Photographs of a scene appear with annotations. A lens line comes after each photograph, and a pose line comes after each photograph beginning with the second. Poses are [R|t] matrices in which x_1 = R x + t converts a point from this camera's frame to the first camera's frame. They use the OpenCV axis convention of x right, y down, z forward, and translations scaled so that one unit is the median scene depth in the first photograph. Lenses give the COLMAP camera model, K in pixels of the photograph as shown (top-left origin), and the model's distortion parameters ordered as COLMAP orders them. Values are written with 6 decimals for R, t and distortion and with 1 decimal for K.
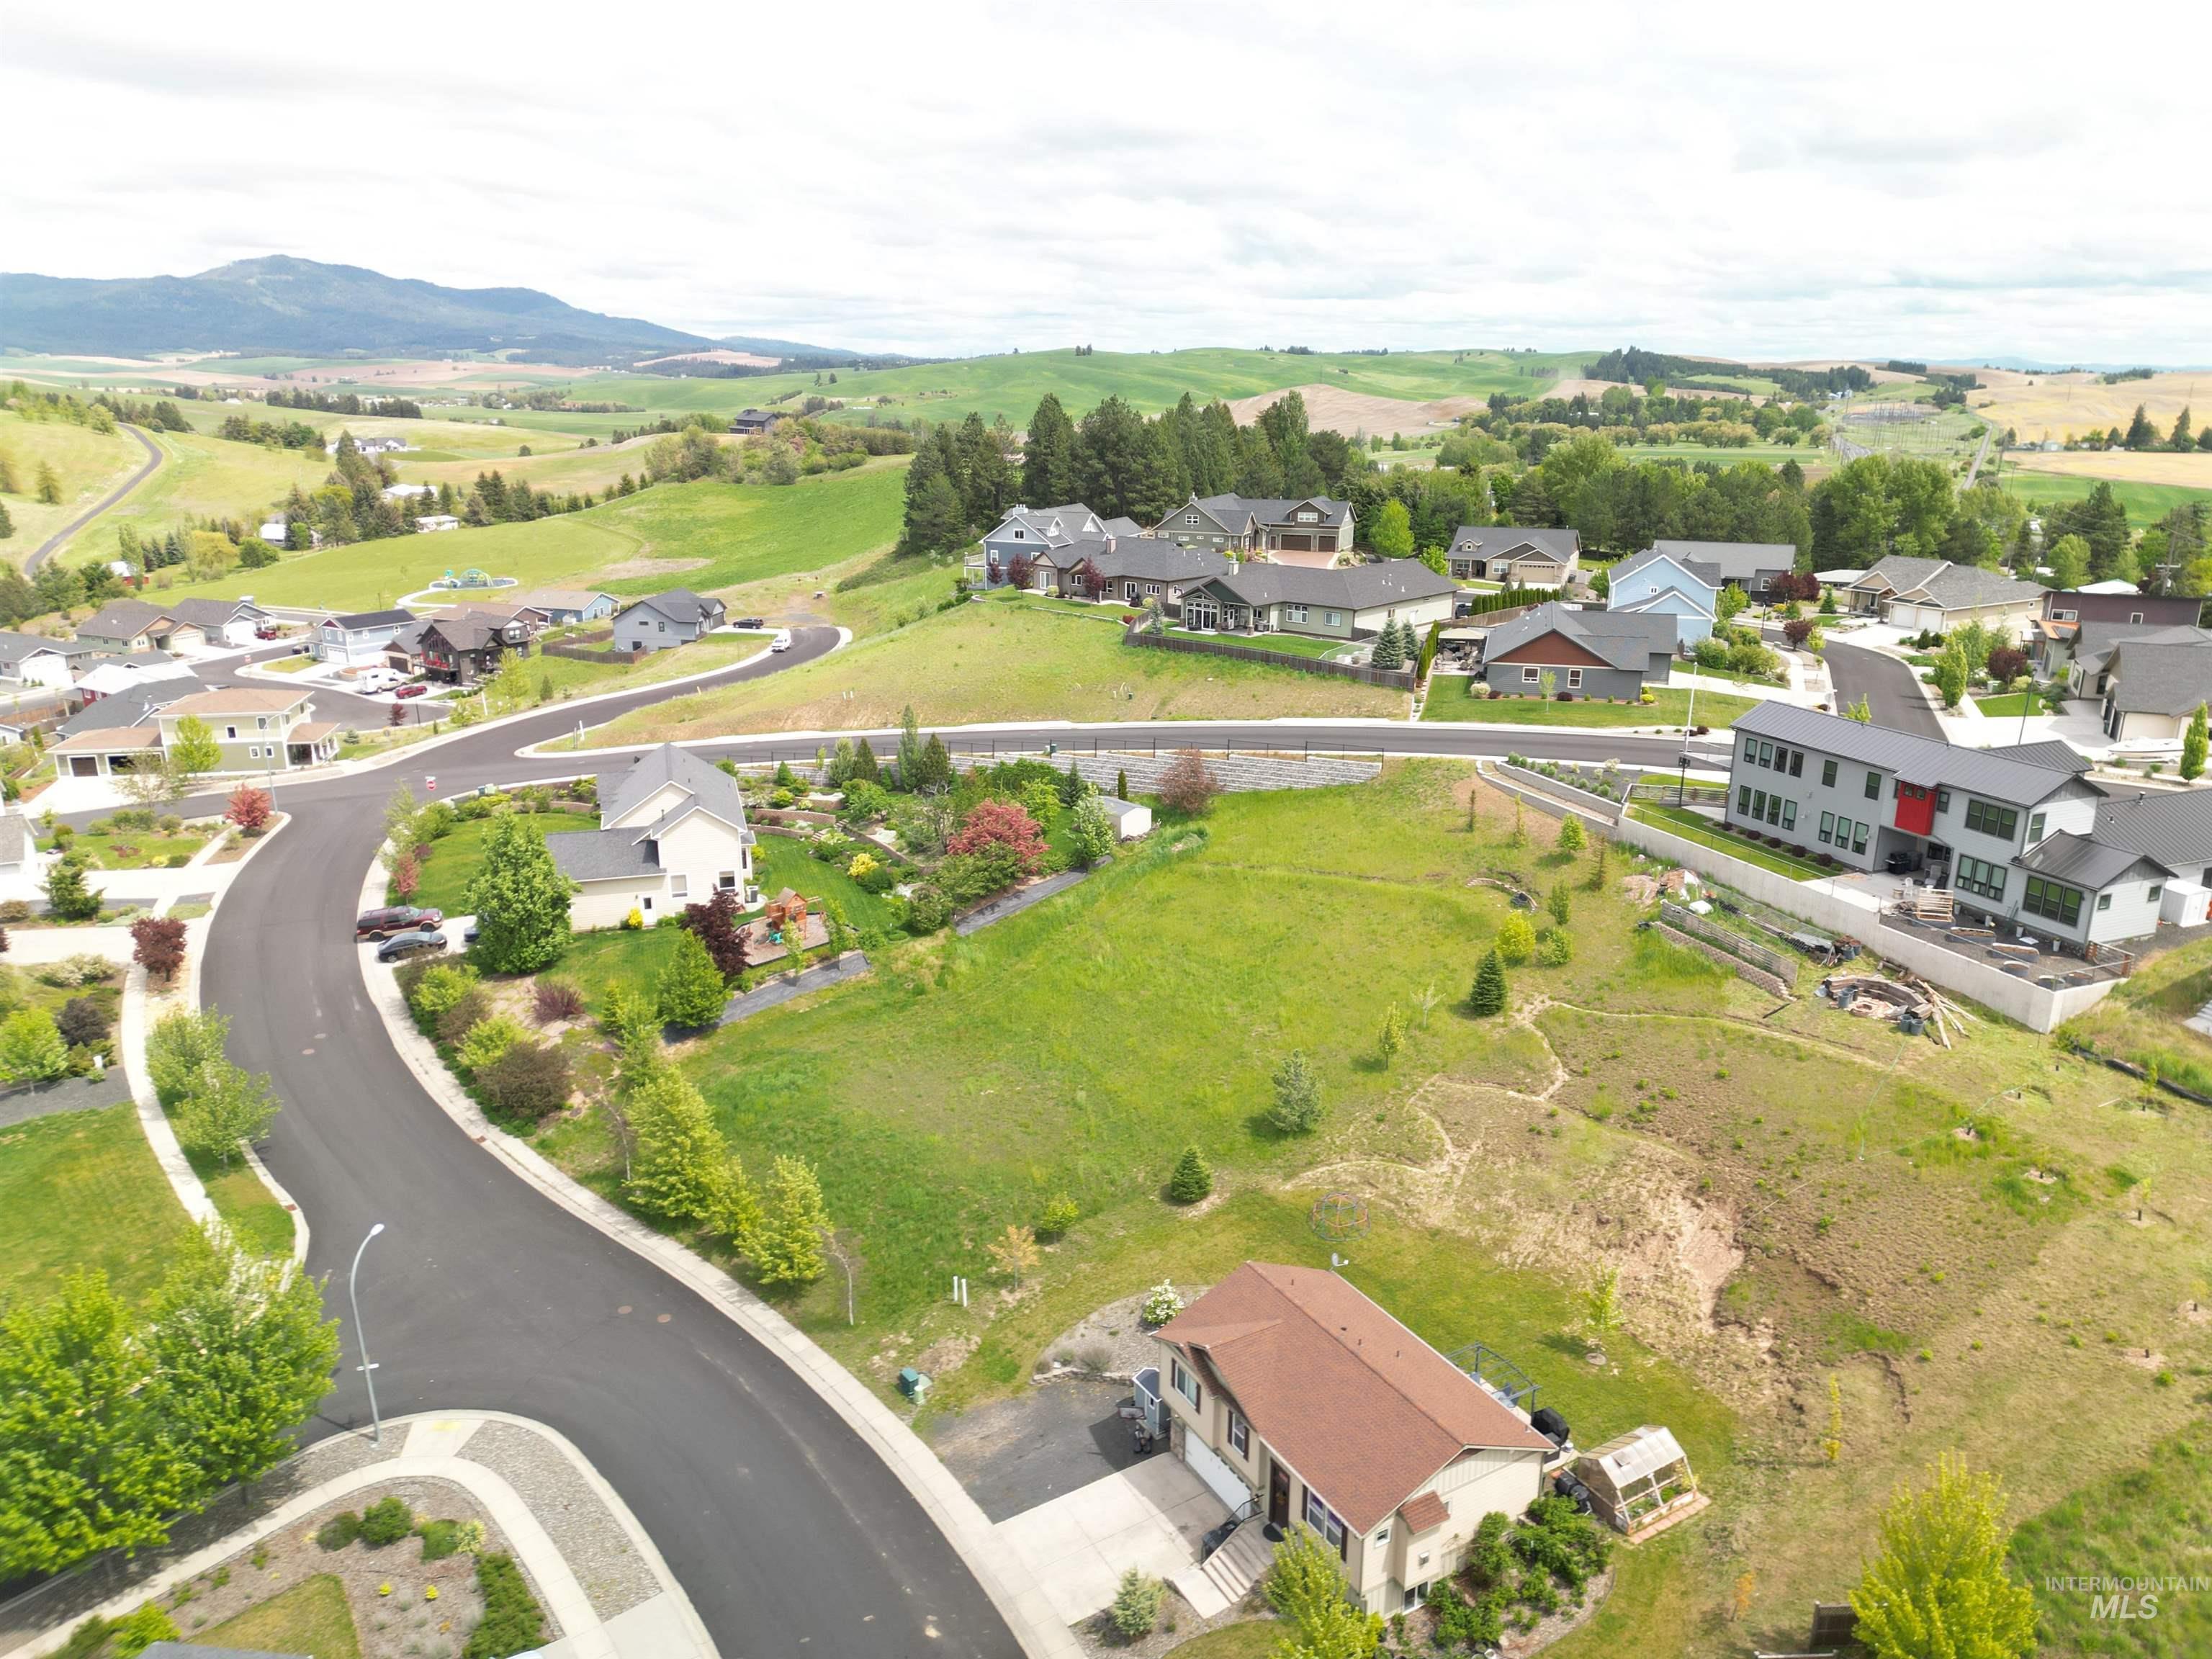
lens RADIAL K [[1534.5, 0, 1108.9], [0, 1534.5, 836.7], [0, 0, 1]] dist [0.078638, -0.072050]
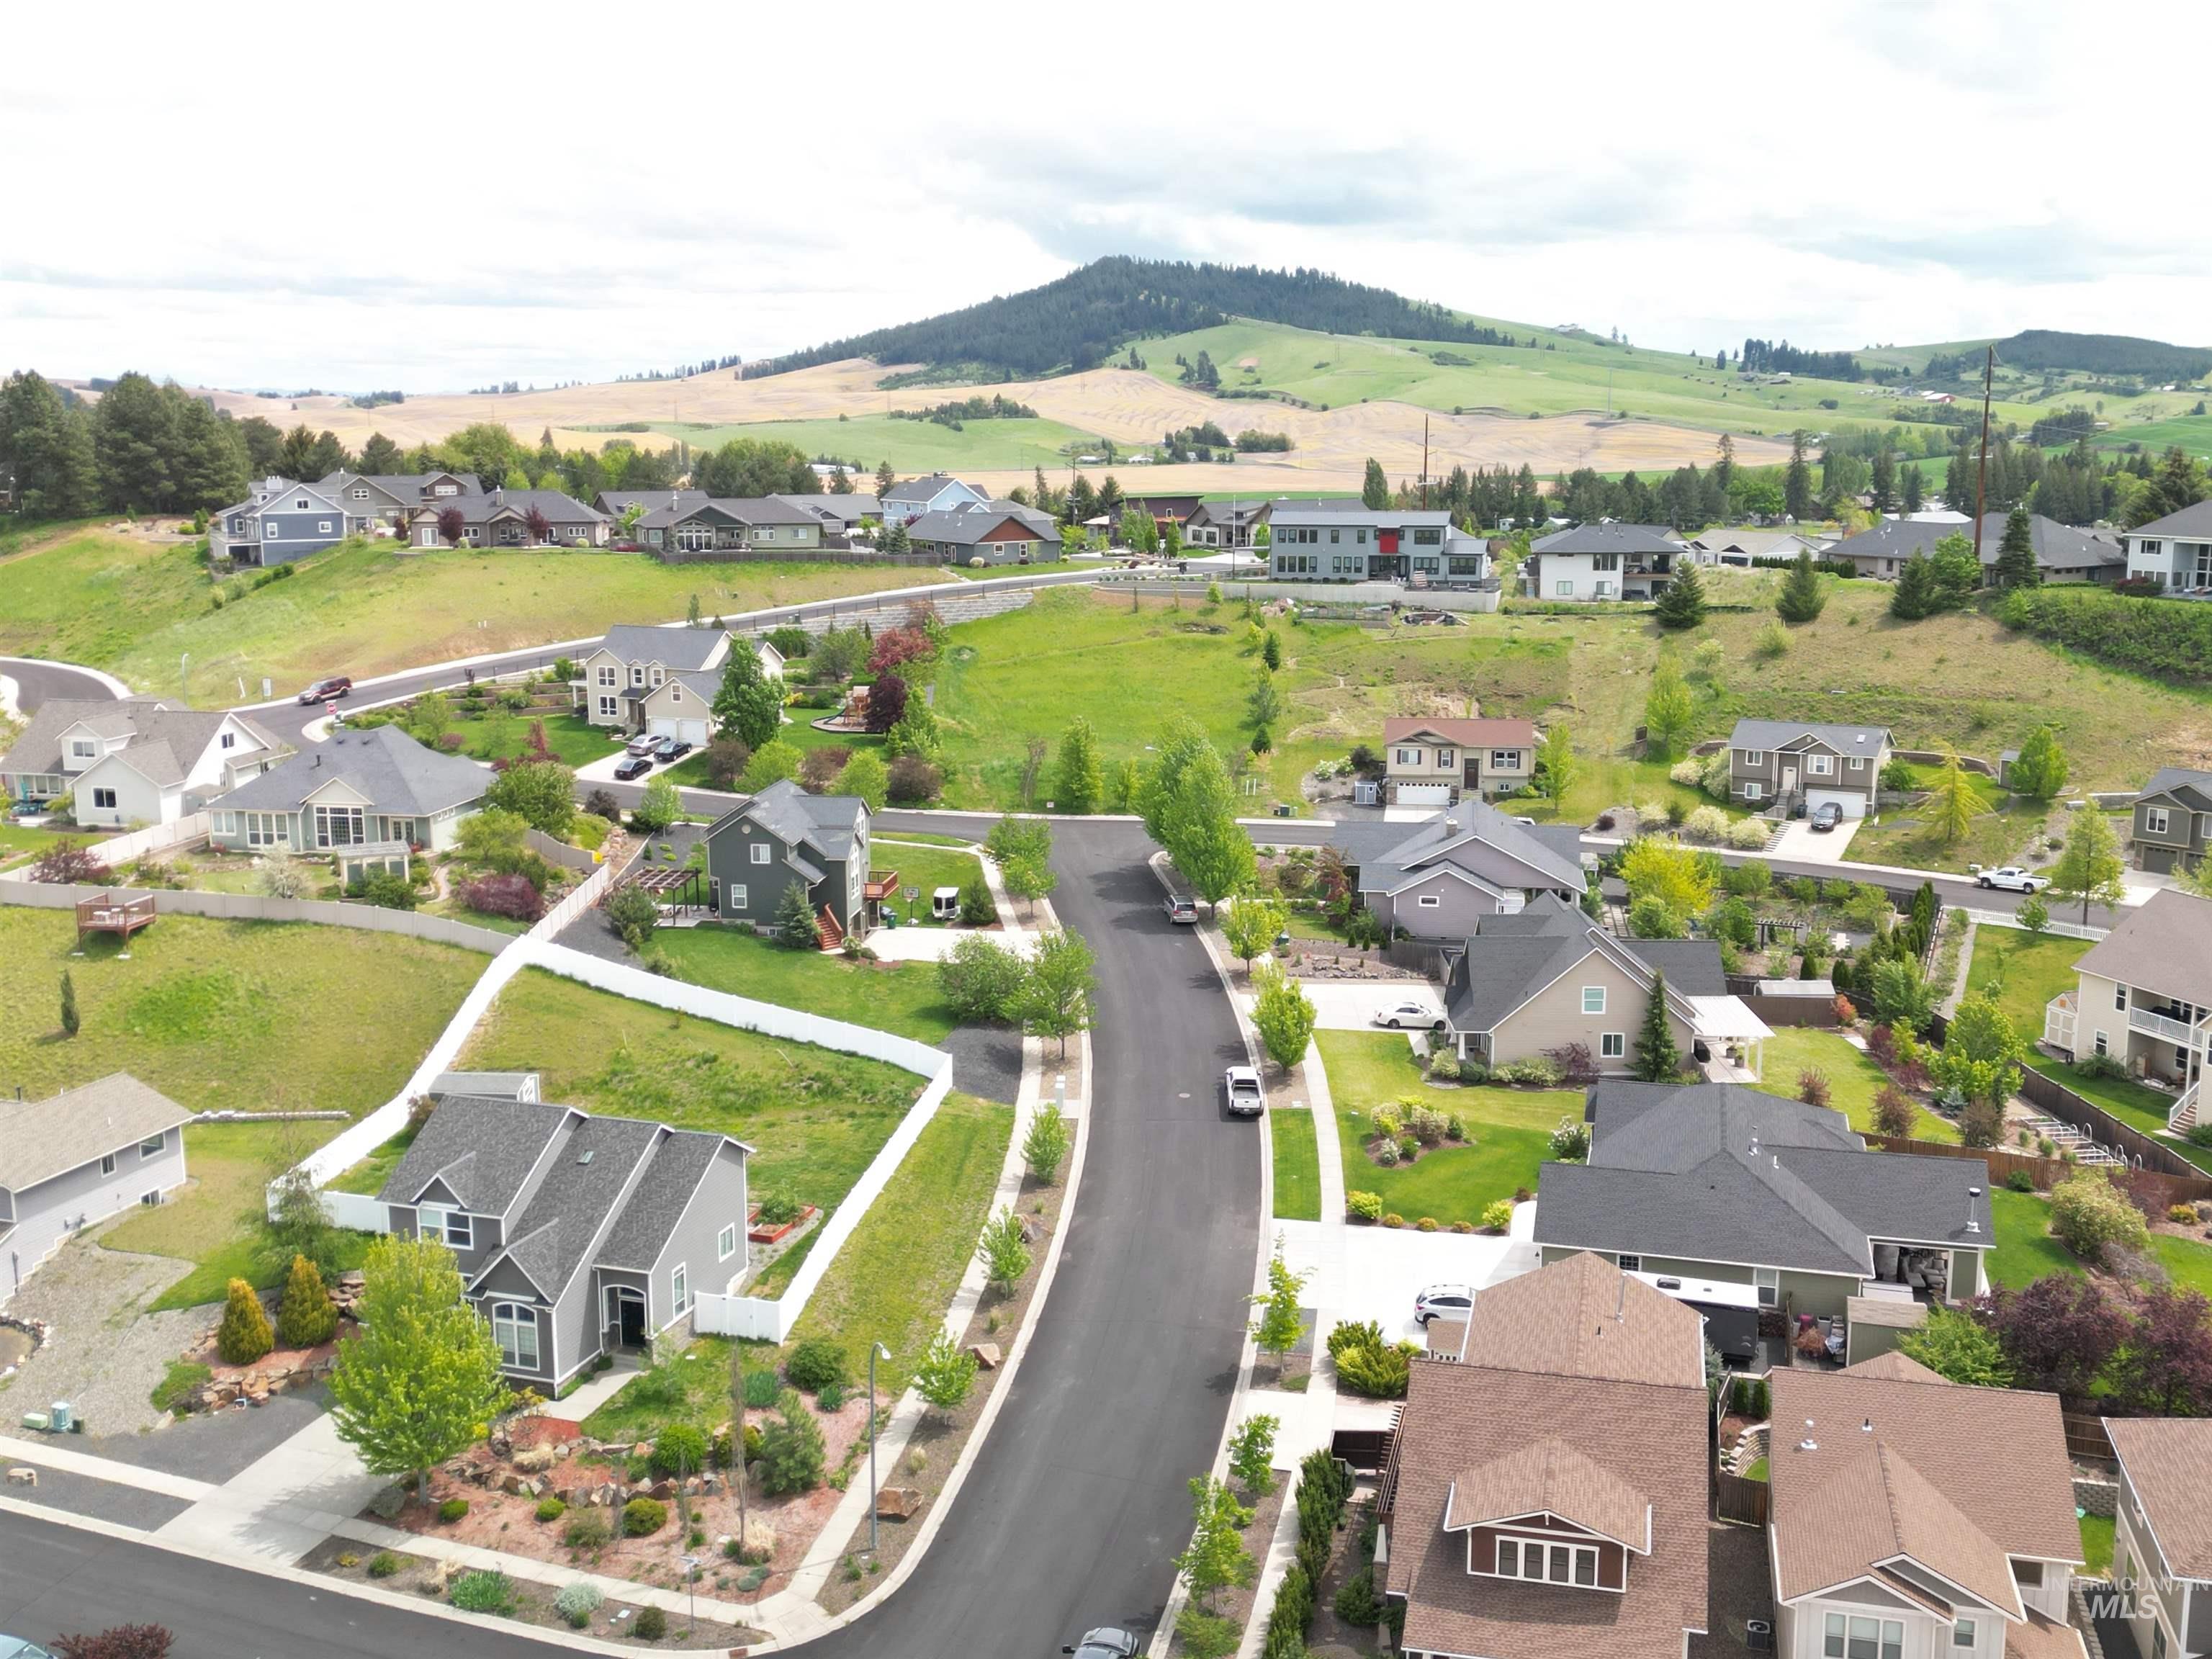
lens RADIAL K [[2217.6, 0, 1106.0], [0, 2217.6, 829.5], [0, 0, 1]] dist [0.163453, -0.321313]
pose [[0.624379, -0.152516, 0.766087, -1.616448], [0.228678, 0.973474, 0.007426, 0.194846], [-0.746898, 0.170550, 0.642694, -0.441824]]
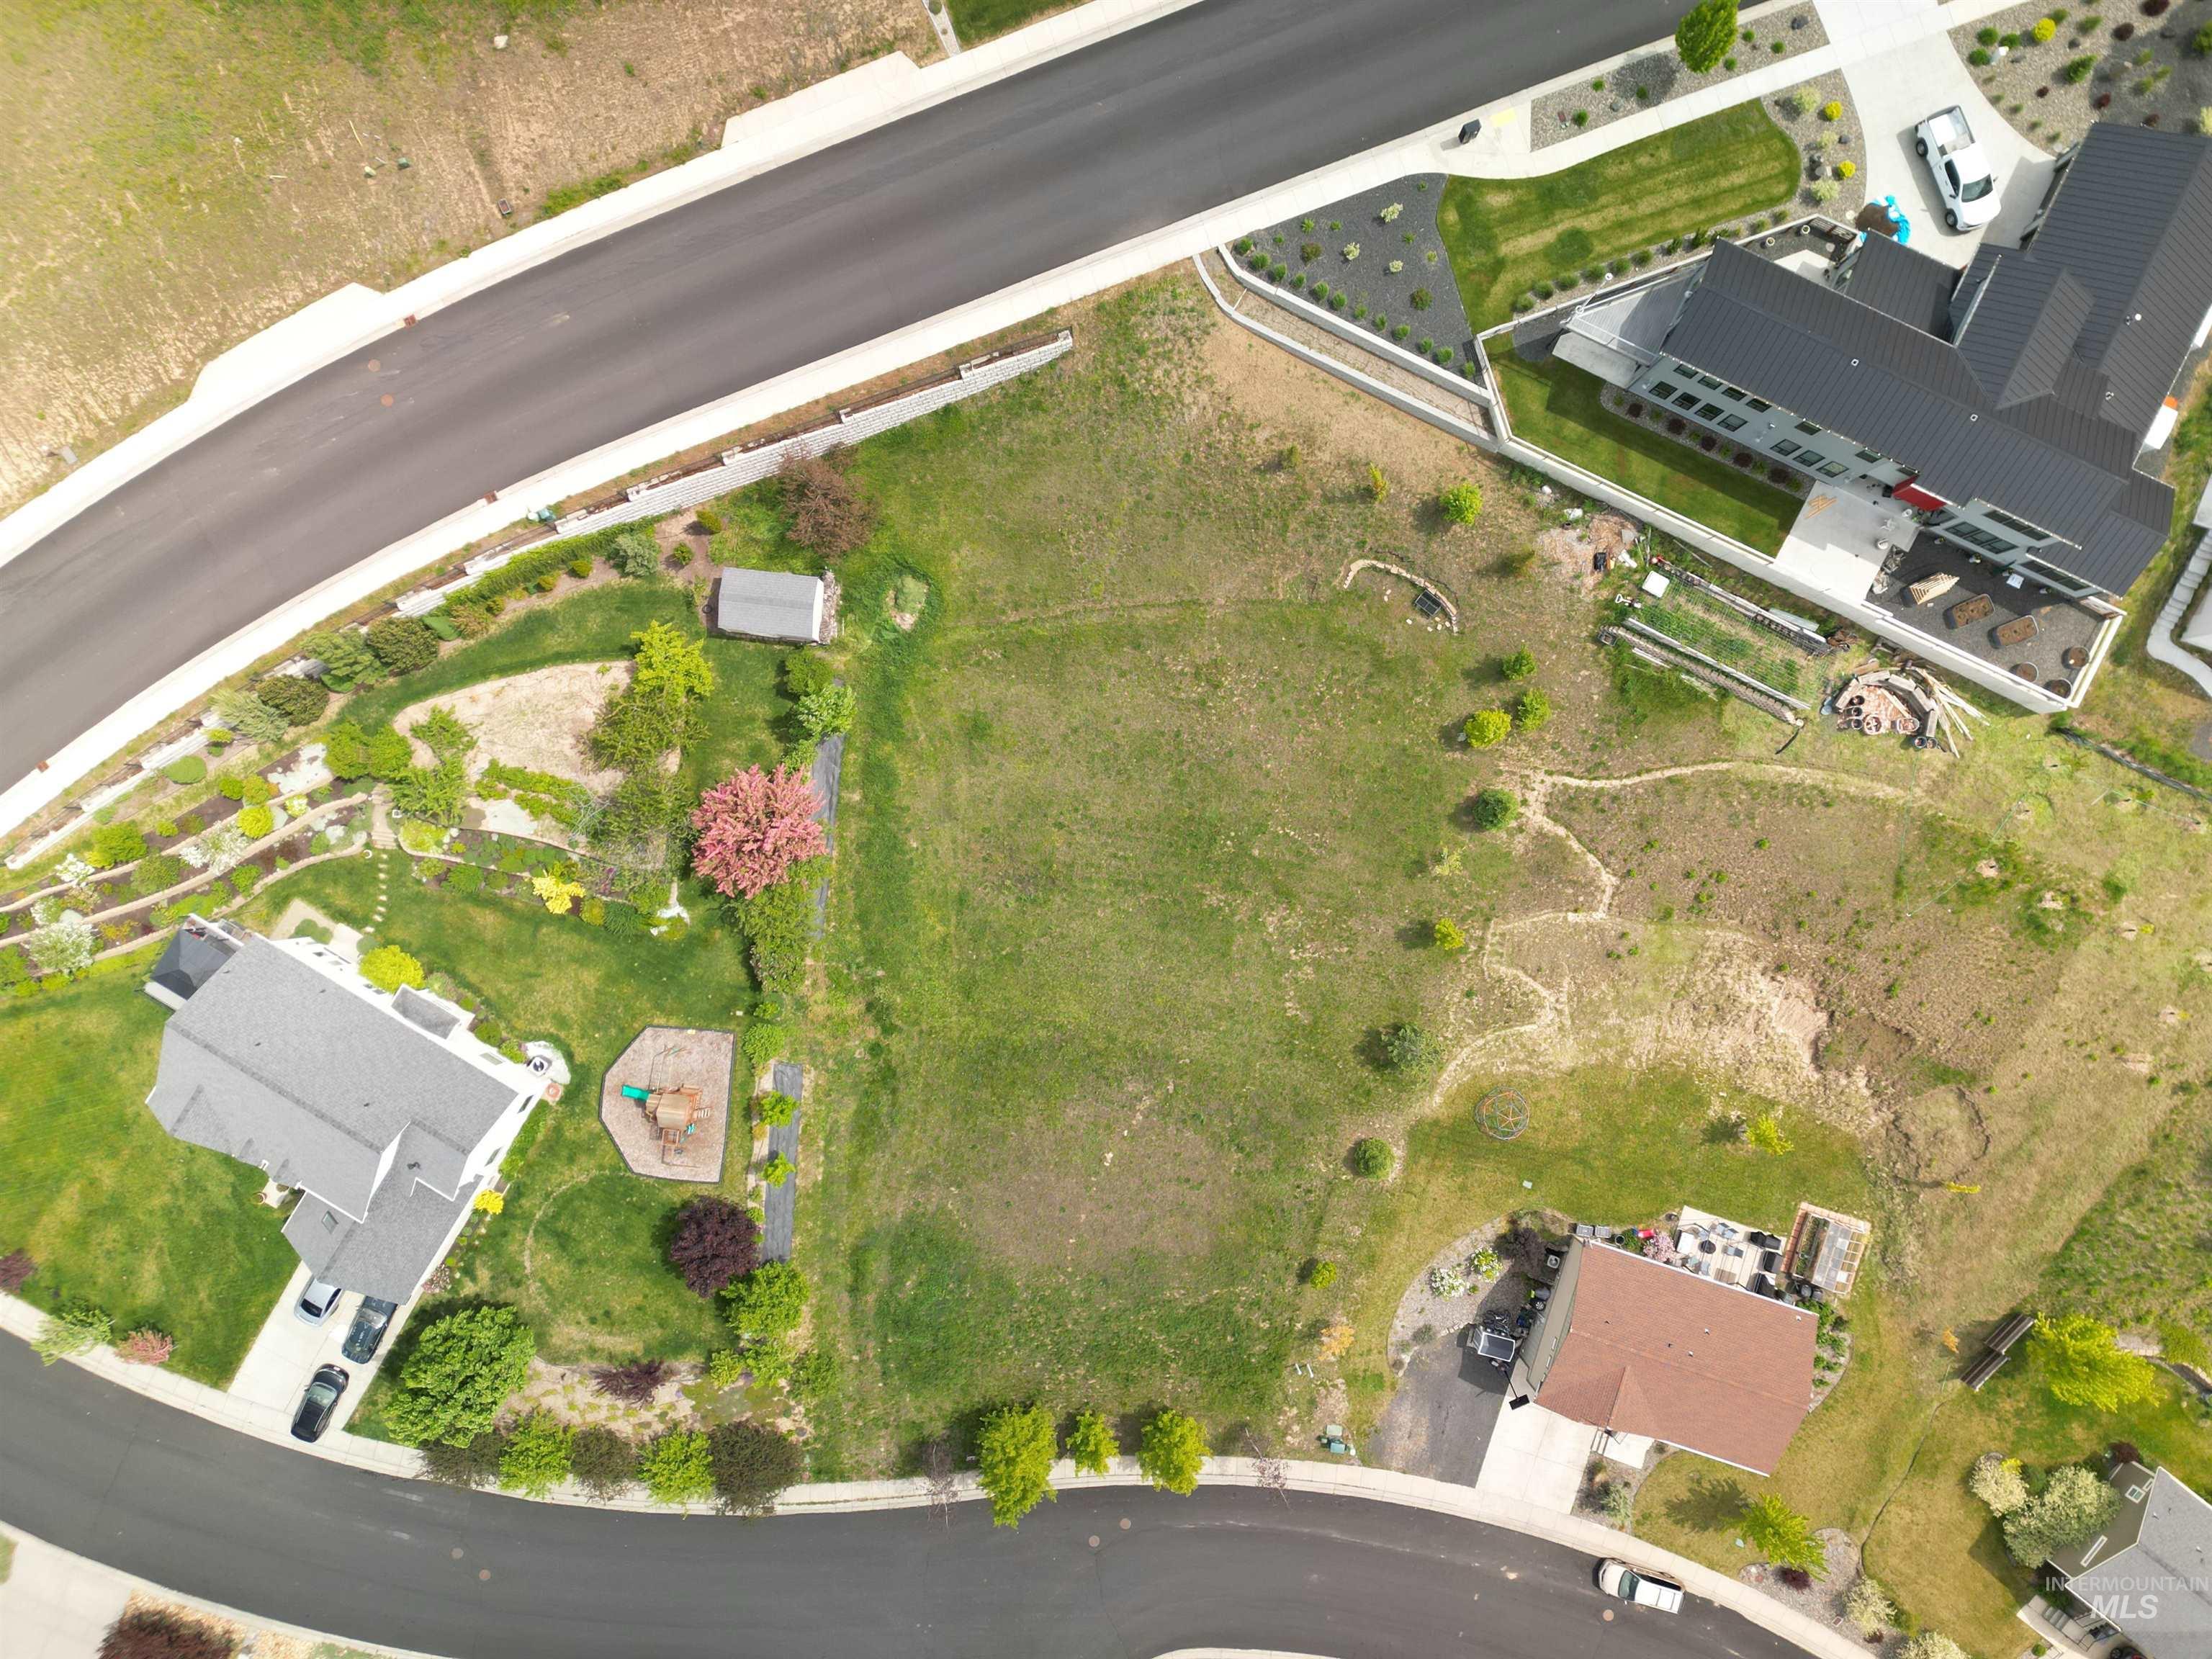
lens RADIAL K [[1534.5, 0, 1108.9], [0, 1534.5, 836.7], [0, 0, 1]] dist [0.078638, -0.072050]
pose [[0.739672, -0.672960, -0.003231, 0.053352], [0.201306, 0.216676, 0.955263, -0.690110], [-0.642153, -0.707232, 0.295741, 0.712254]]
